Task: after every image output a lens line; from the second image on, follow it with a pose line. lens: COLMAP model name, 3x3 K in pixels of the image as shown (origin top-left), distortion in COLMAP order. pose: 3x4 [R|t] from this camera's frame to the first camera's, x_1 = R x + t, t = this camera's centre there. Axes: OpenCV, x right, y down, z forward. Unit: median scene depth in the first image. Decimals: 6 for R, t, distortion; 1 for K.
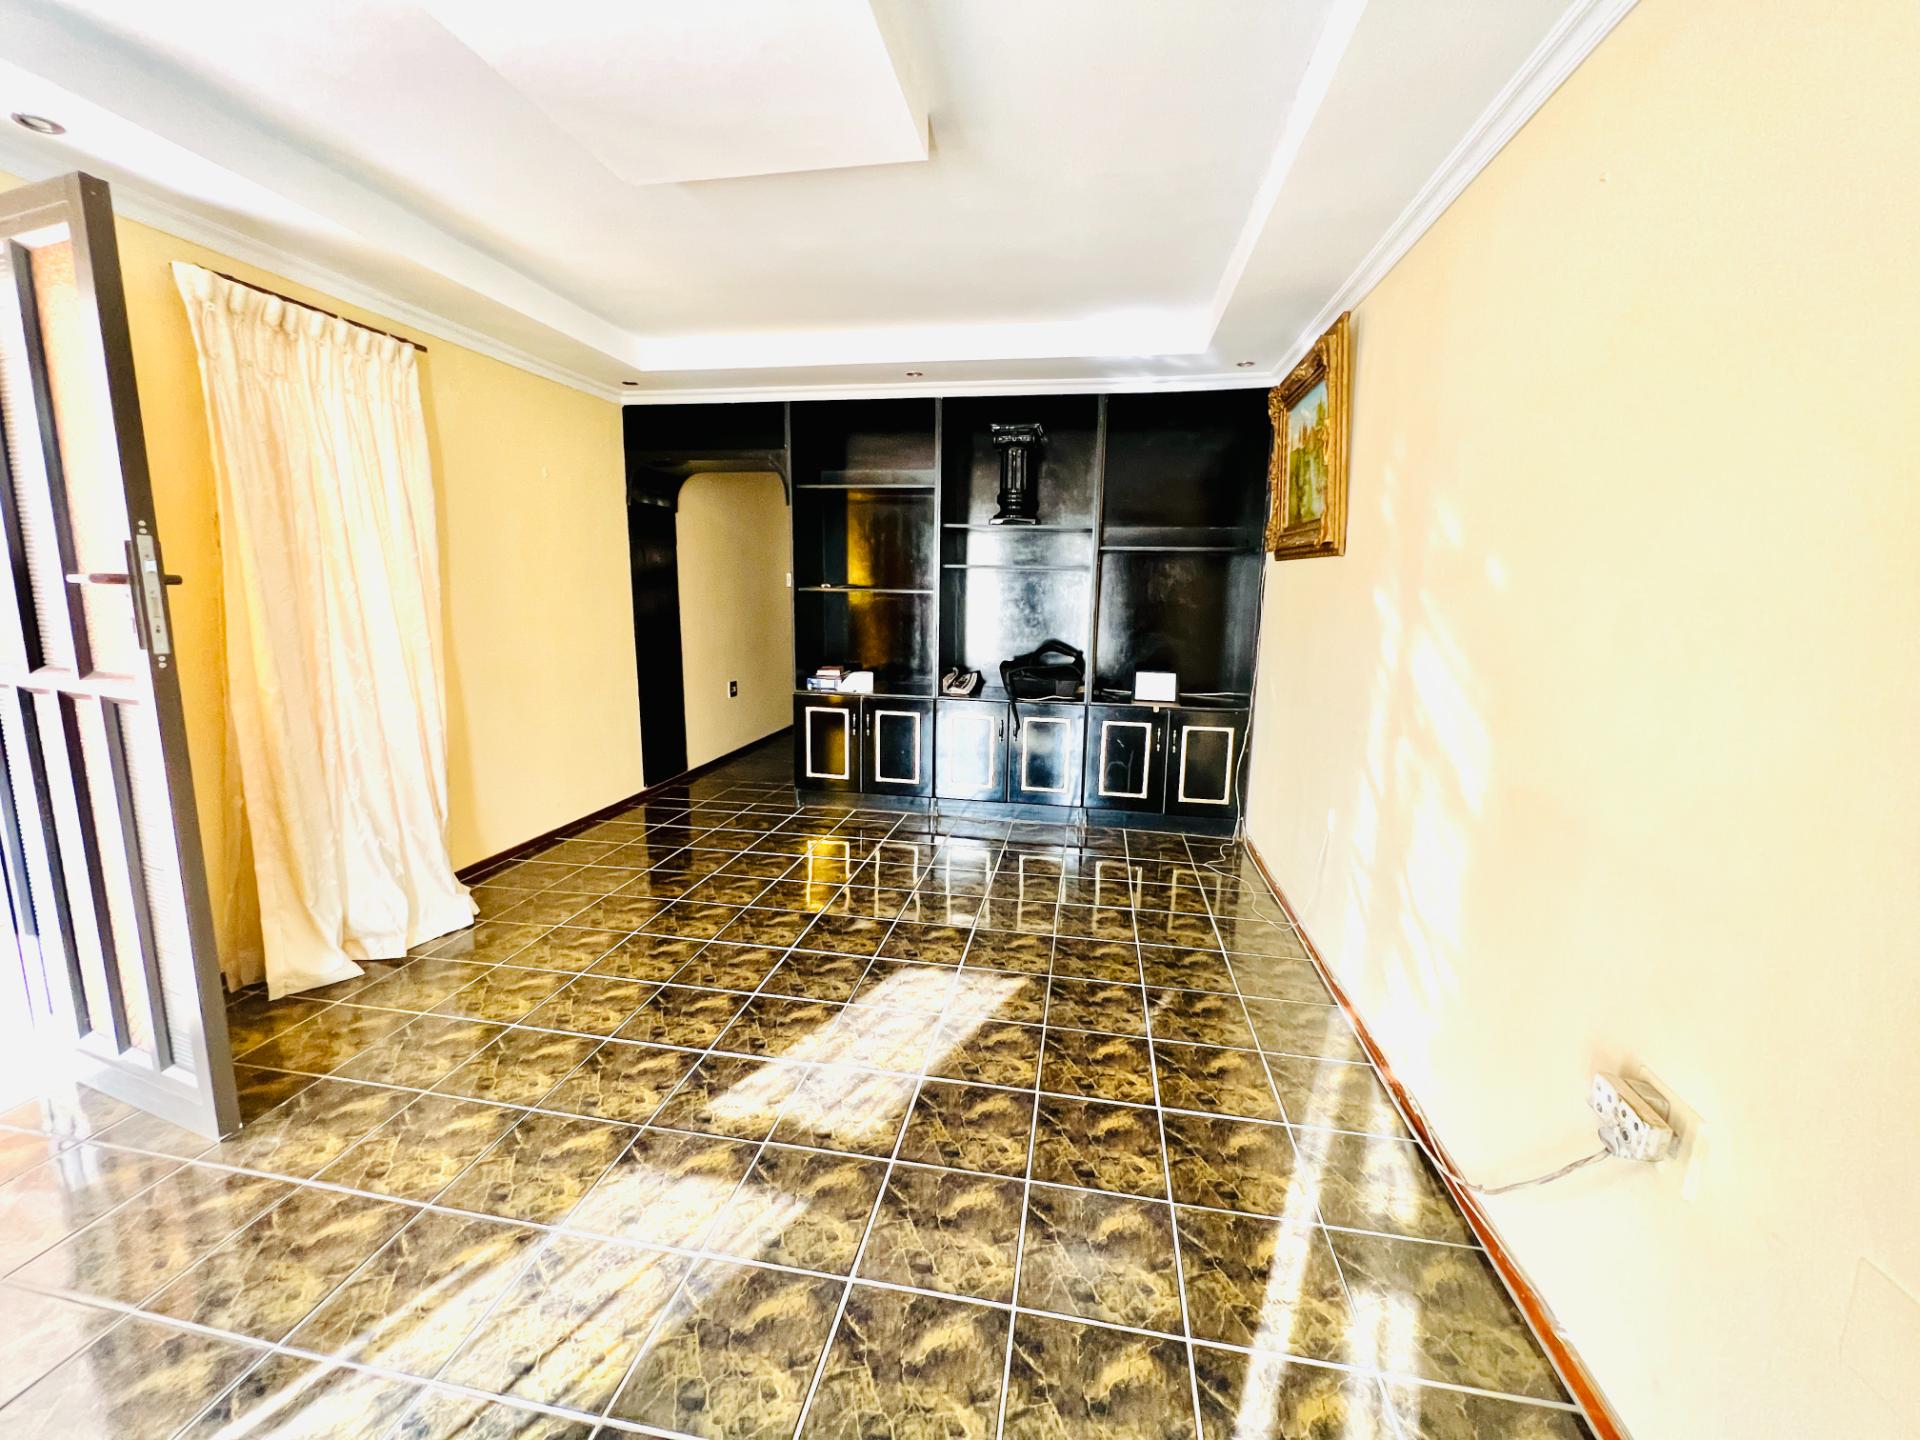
lens RADIAL K [[768.9, 0, 958.2], [0, 768.9, 717.5], [0, 0, 1]] dist [-0.001730, 0.000234]
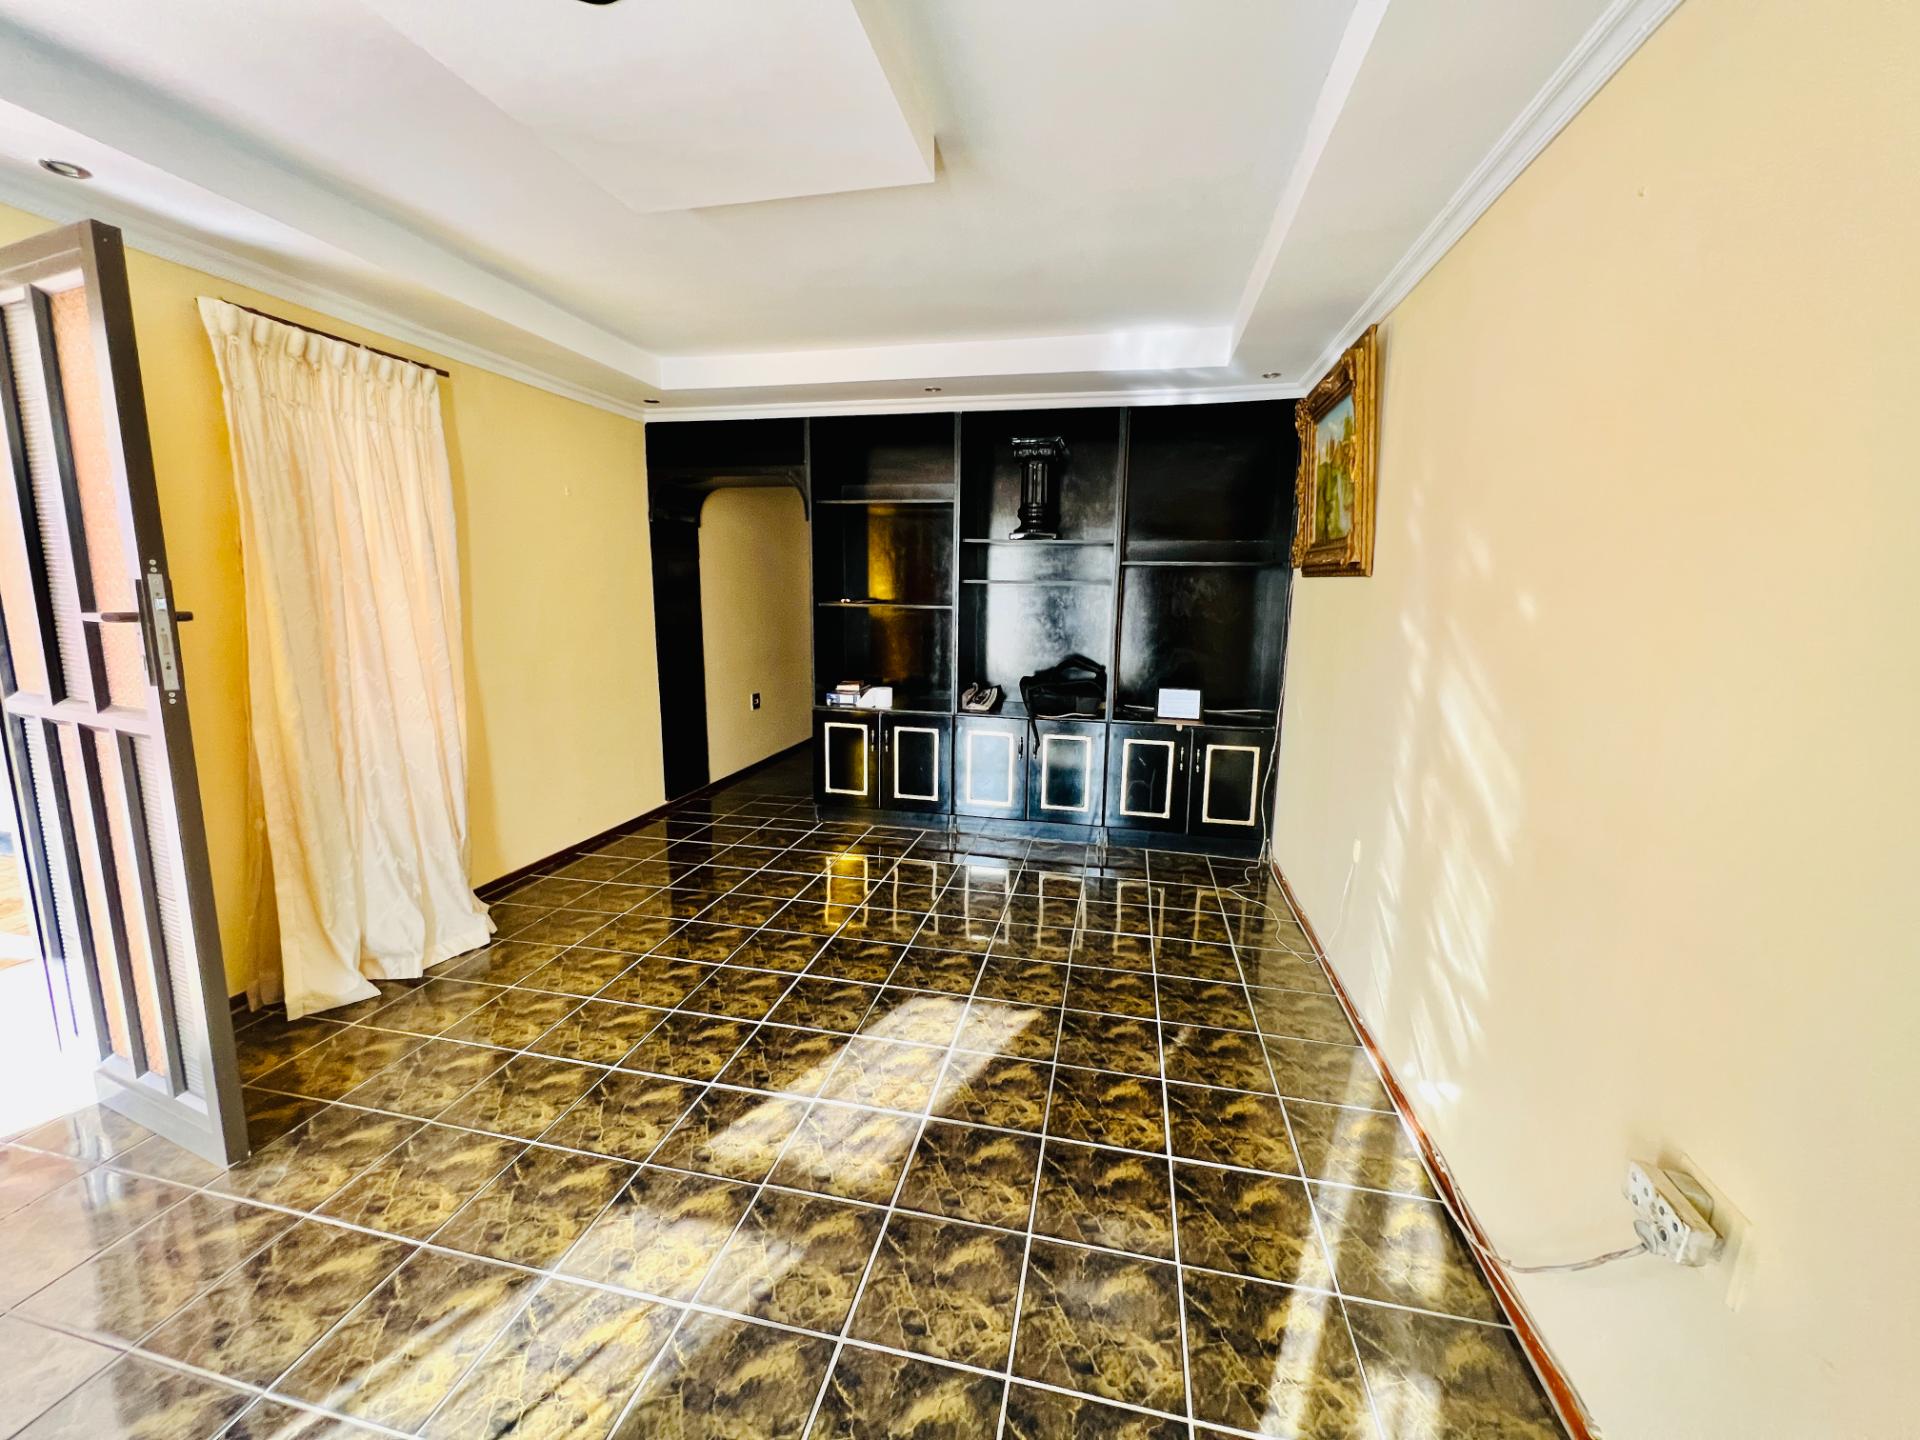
lens RADIAL K [[768.9, 0, 958.2], [0, 768.9, 717.5], [0, 0, 1]] dist [-0.001730, 0.000234]
pose [[0.999189, 0.003733, -0.040095, 0.026144], [-0.003886, 0.999985, -0.003734, -0.030910], [0.040080, 0.003887, 0.999189, 0.019619]]
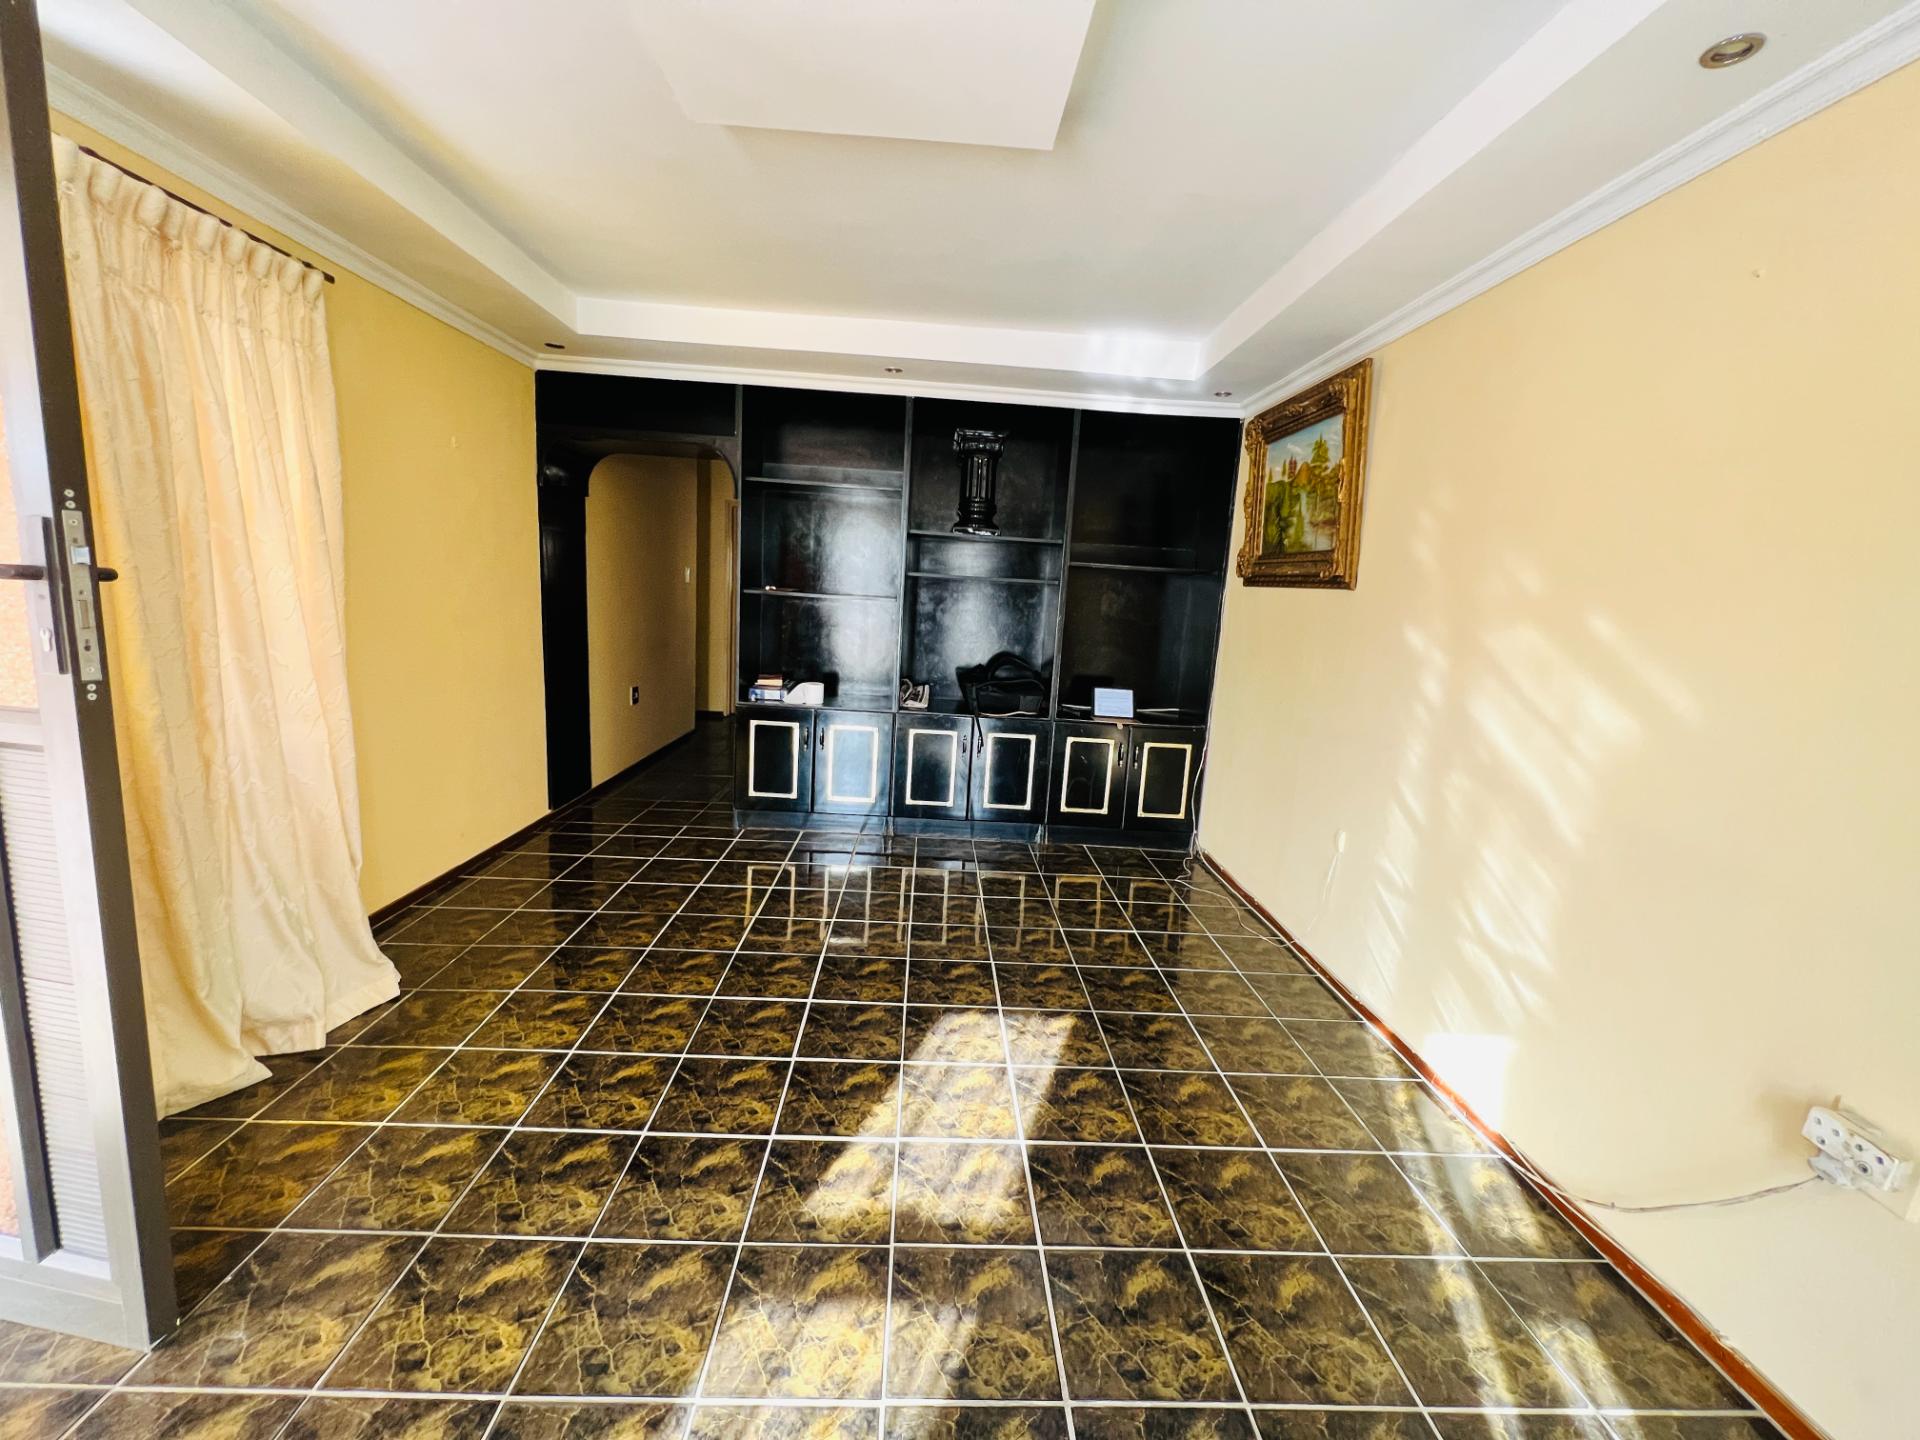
lens RADIAL K [[768.9, 0, 958.2], [0, 768.9, 717.5], [0, 0, 1]] dist [-0.001730, 0.000234]
pose [[0.977029, 0.006759, 0.212998, -0.272700], [-0.007364, 0.999971, 0.002047, -0.037138], [-0.212978, -0.003568, 0.977050, 0.096958]]
